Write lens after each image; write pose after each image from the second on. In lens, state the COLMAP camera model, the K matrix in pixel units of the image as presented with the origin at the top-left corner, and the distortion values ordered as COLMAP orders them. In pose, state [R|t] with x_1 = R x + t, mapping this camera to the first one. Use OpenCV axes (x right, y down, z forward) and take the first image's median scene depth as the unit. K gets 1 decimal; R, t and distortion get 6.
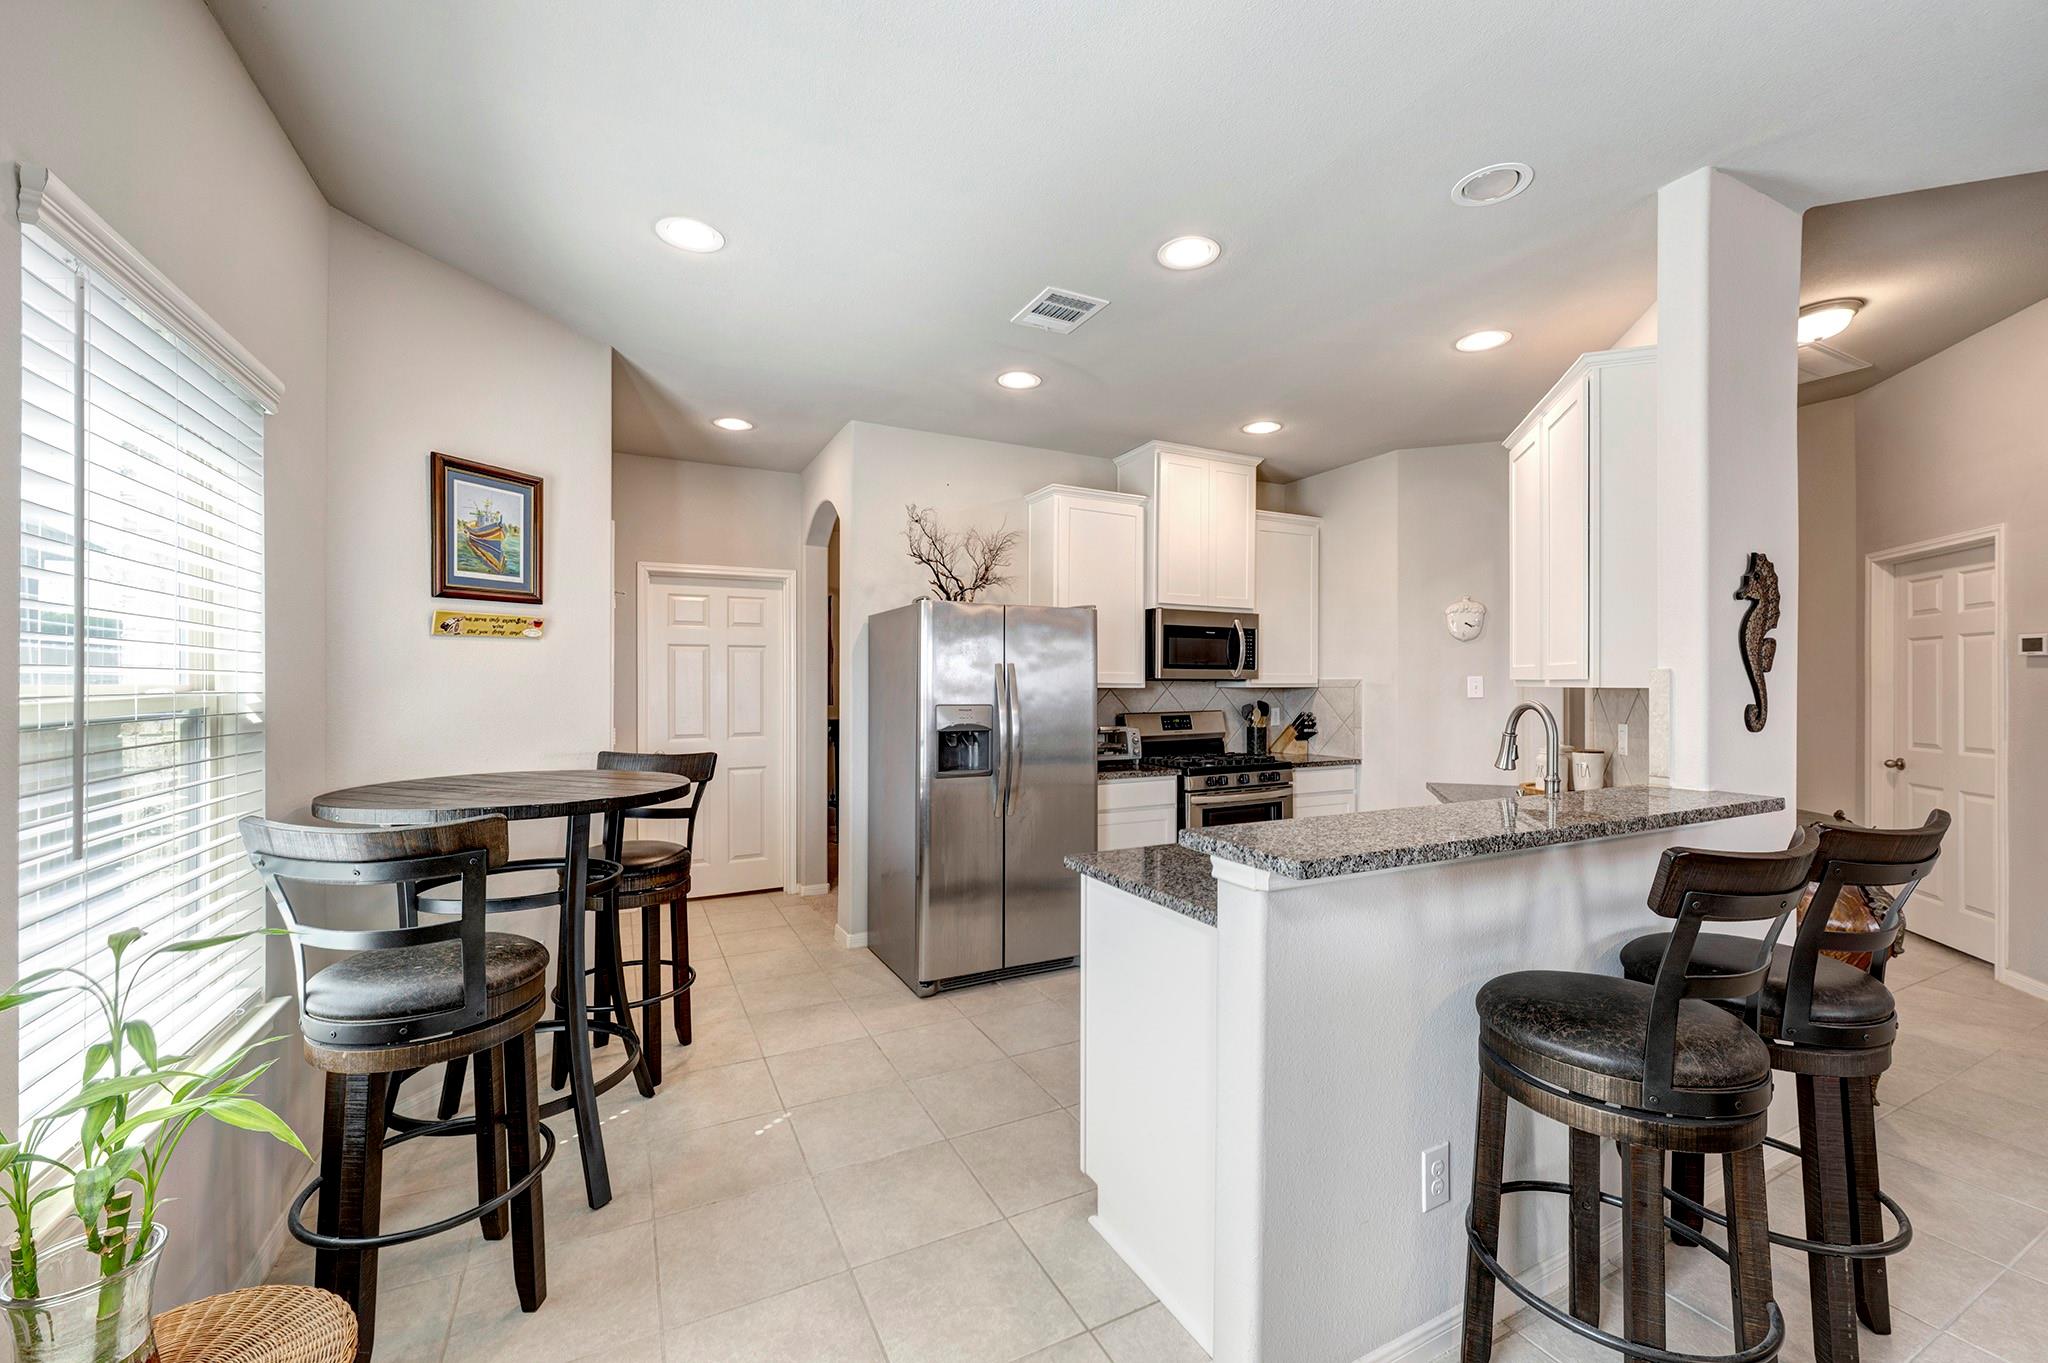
lens RADIAL K [[824.0, 0, 1024.3], [0, 824.0, 672.2], [0, 0, 1]] dist [0.001574, 0.000094]
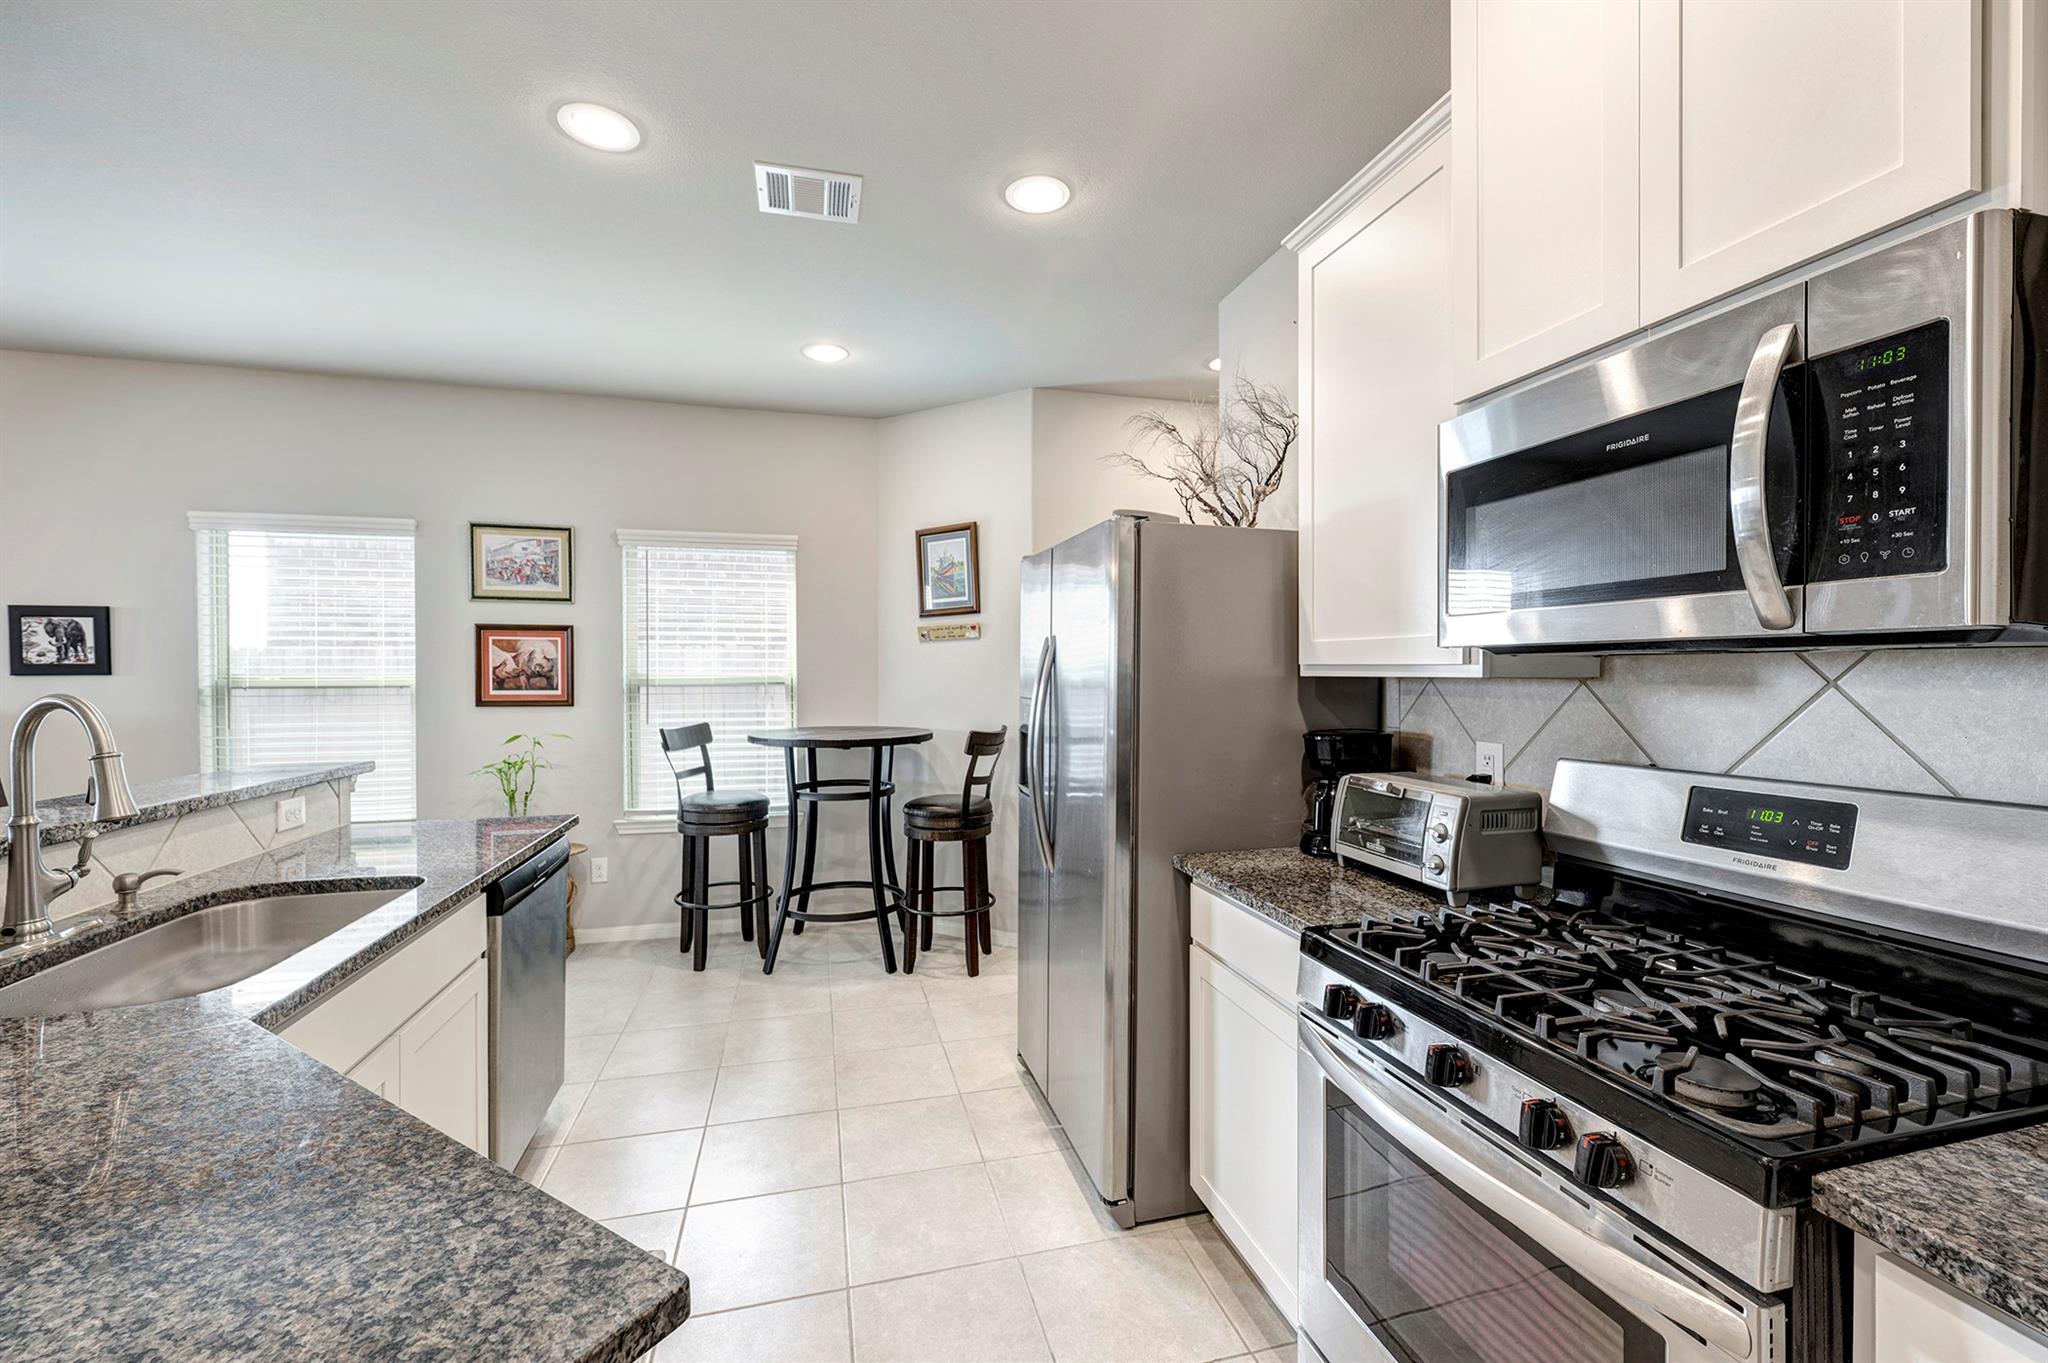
lens RADIAL K [[824.0, 0, 1010.1], [0, 824.0, 688.7], [0, 0, 1]] dist [0.001574, 0.000094]
pose [[-0.210453, 0.015118, -0.977487, 0.781369], [0.008515, 0.999871, 0.013630, 0.026920], [0.977567, -0.005455, -0.210555, 1.389222]]
